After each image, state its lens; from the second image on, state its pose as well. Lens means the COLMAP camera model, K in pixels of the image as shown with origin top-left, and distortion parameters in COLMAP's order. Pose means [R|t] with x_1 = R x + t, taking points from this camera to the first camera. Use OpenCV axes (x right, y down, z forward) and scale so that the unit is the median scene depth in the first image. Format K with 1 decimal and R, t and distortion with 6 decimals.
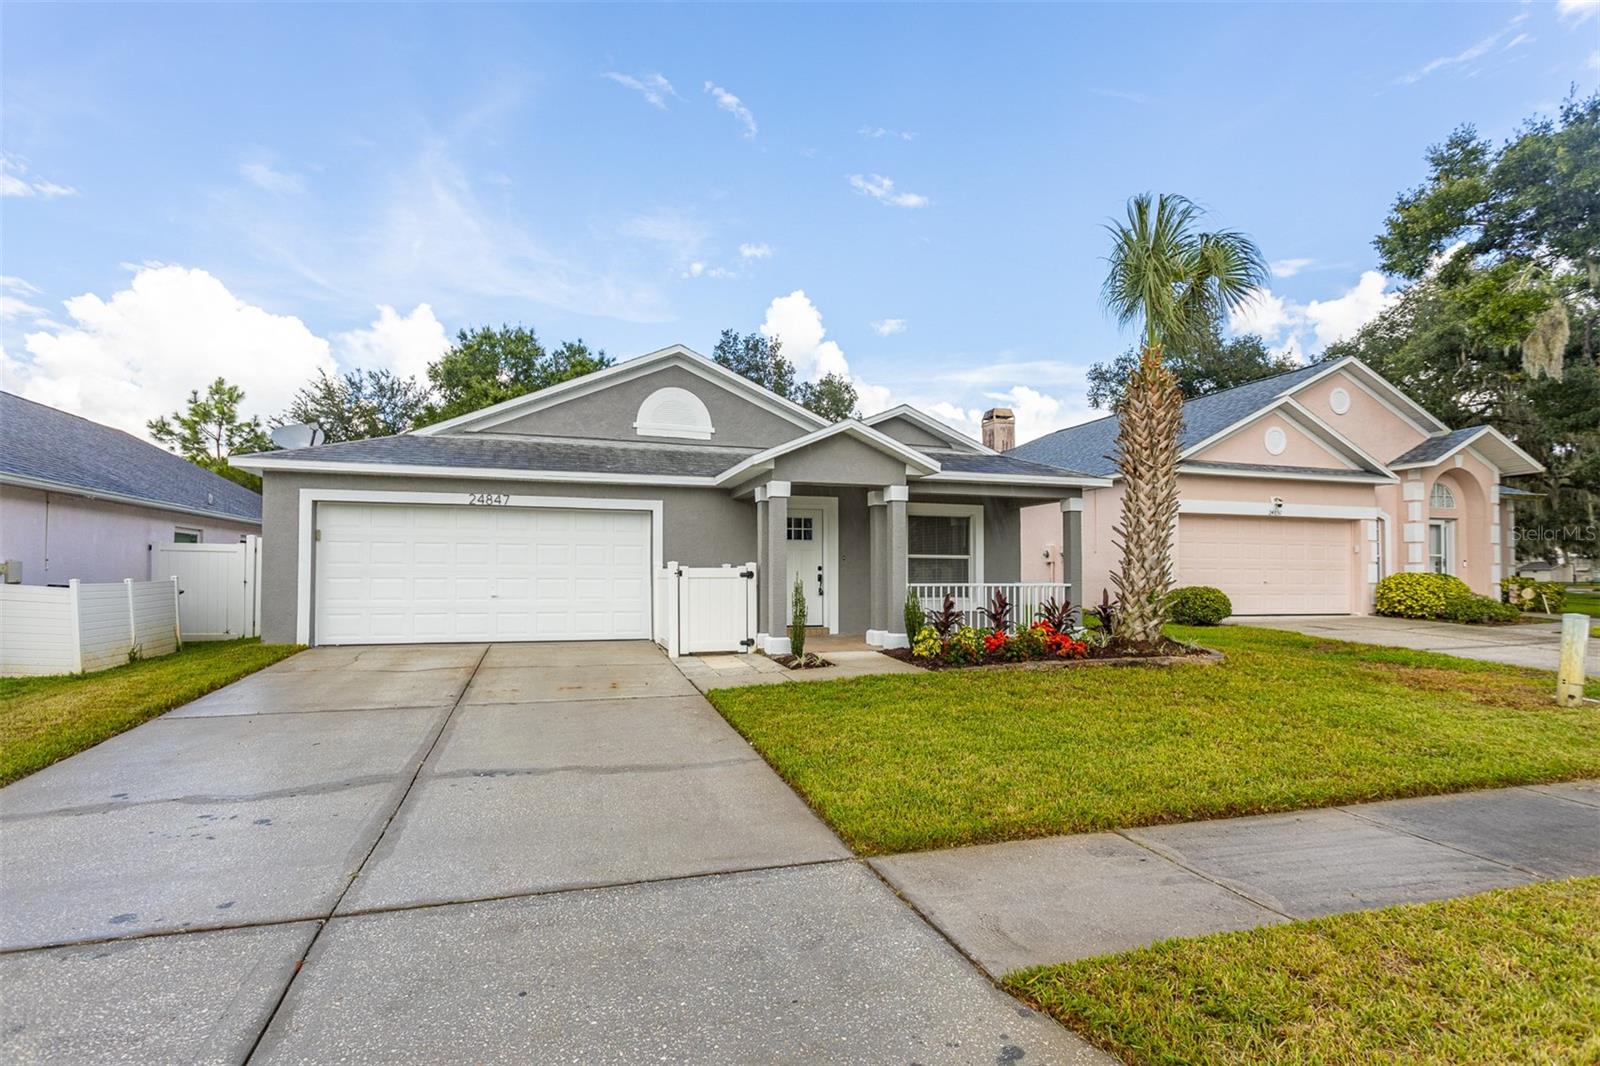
lens RADIAL K [[757.3, 0, 798.8], [0, 757.3, 550.8], [0, 0, 1]] dist [-0.003940, 0.000678]
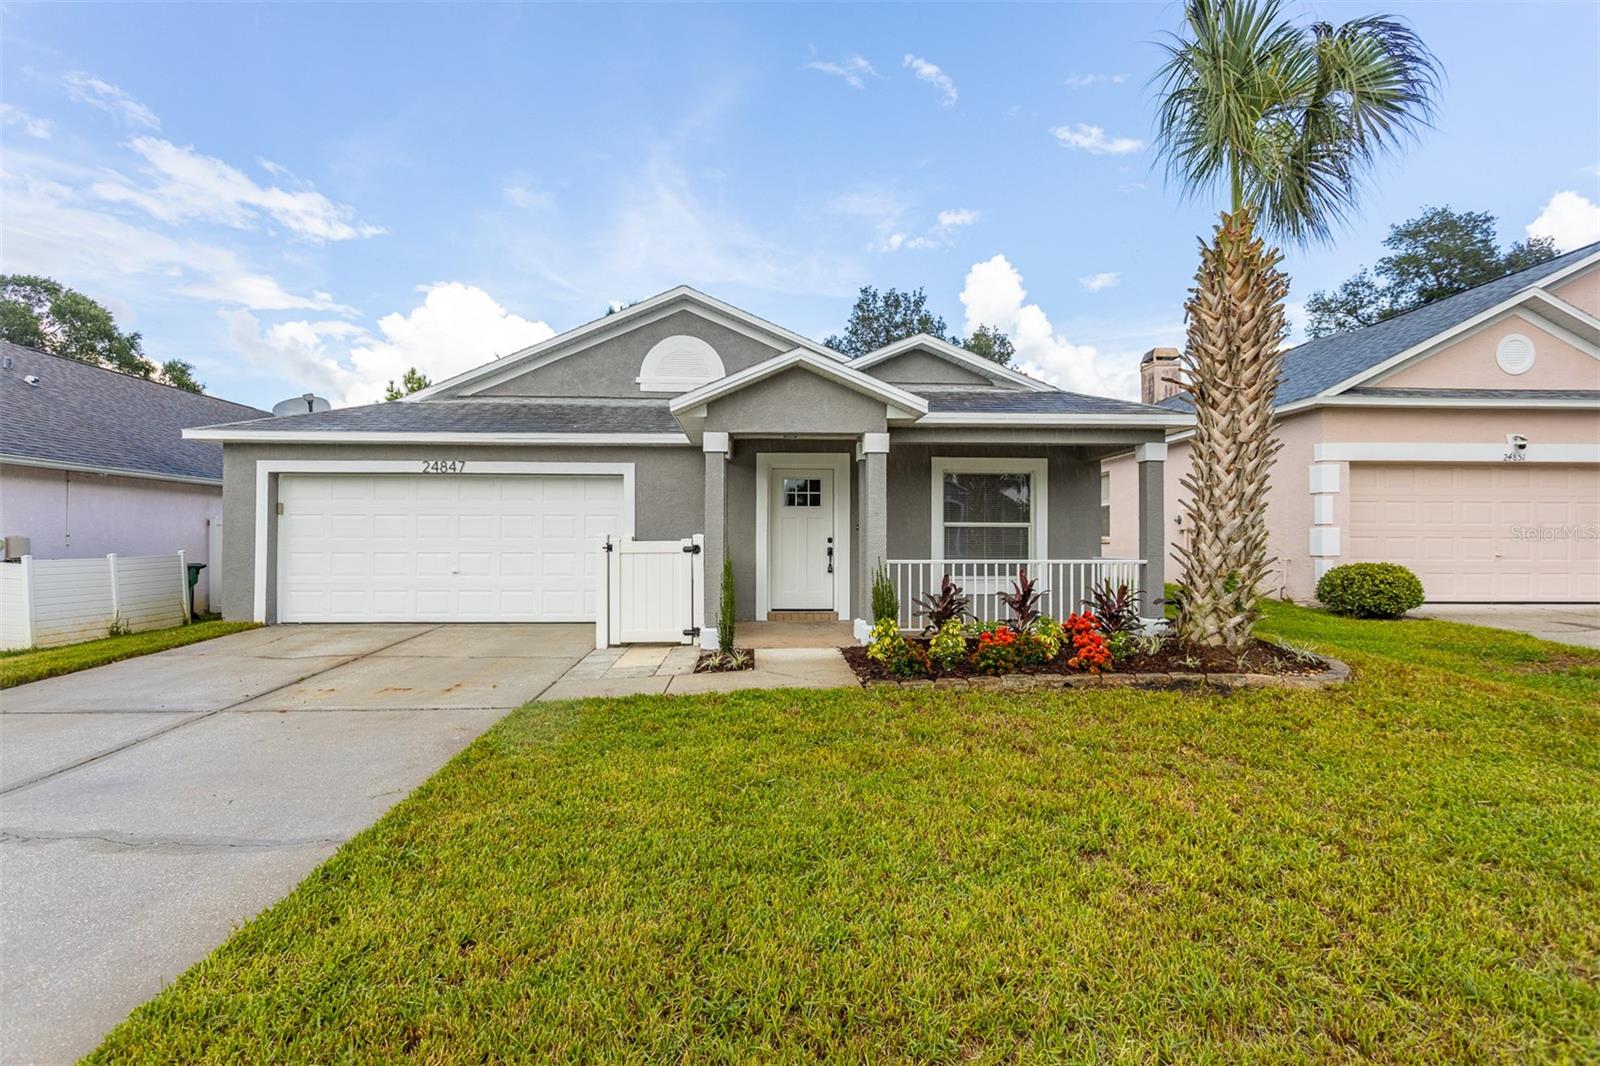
lens RADIAL K [[753.5, 0, 800.0], [0, 753.5, 533.0], [0, 0, 1]] dist [-0.000341, 0.001065]
pose [[0.968729, -0.006095, -0.248045, 0.243501], [0.010554, 0.999806, 0.016649, 0.001739], [0.247895, -0.018746, 0.968605, 0.237602]]
